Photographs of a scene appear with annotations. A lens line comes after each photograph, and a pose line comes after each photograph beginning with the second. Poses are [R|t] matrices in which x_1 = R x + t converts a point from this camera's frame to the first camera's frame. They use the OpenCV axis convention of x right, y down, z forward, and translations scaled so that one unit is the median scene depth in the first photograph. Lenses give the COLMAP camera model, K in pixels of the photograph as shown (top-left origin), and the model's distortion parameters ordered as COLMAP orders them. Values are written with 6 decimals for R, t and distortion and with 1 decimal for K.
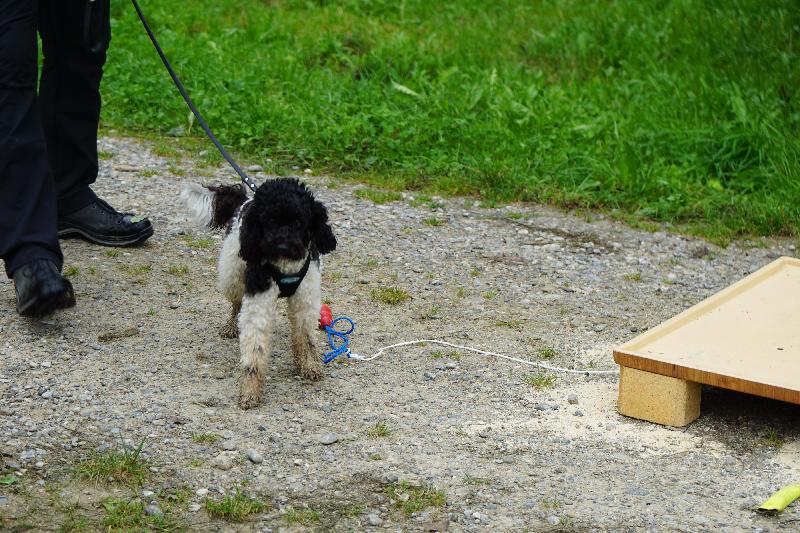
lens RADIAL K [[2437.4, 0, 382.2], [0, 2437.4, 269.5], [0, 0, 1]] dist [0.449884, 0.000000]
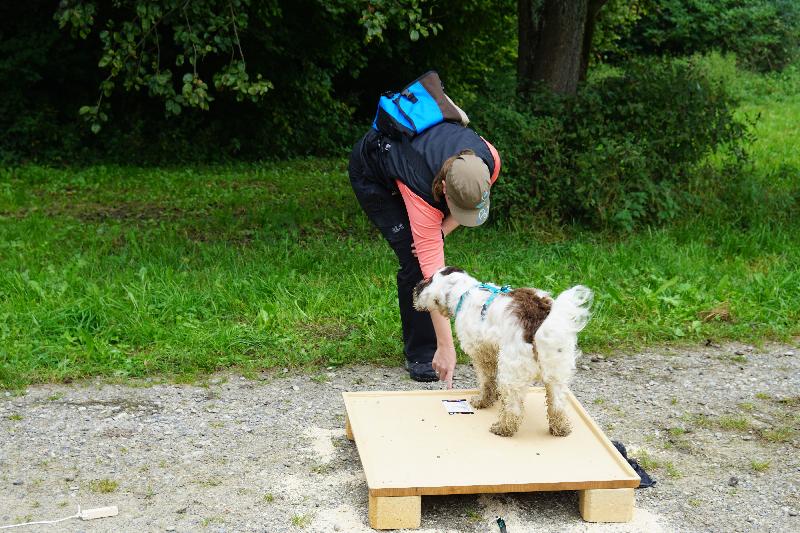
lens RADIAL K [[1316.8, 0, 418.0], [0, 1316.8, 258.5], [0, 0, 1]] dist [0.172074, 0.000000]
pose [[0.755356, -0.158015, 0.635978, -0.370678], [0.178344, 0.983431, 0.032524, -0.124321], [-0.630580, 0.088856, 0.771021, 0.375973]]
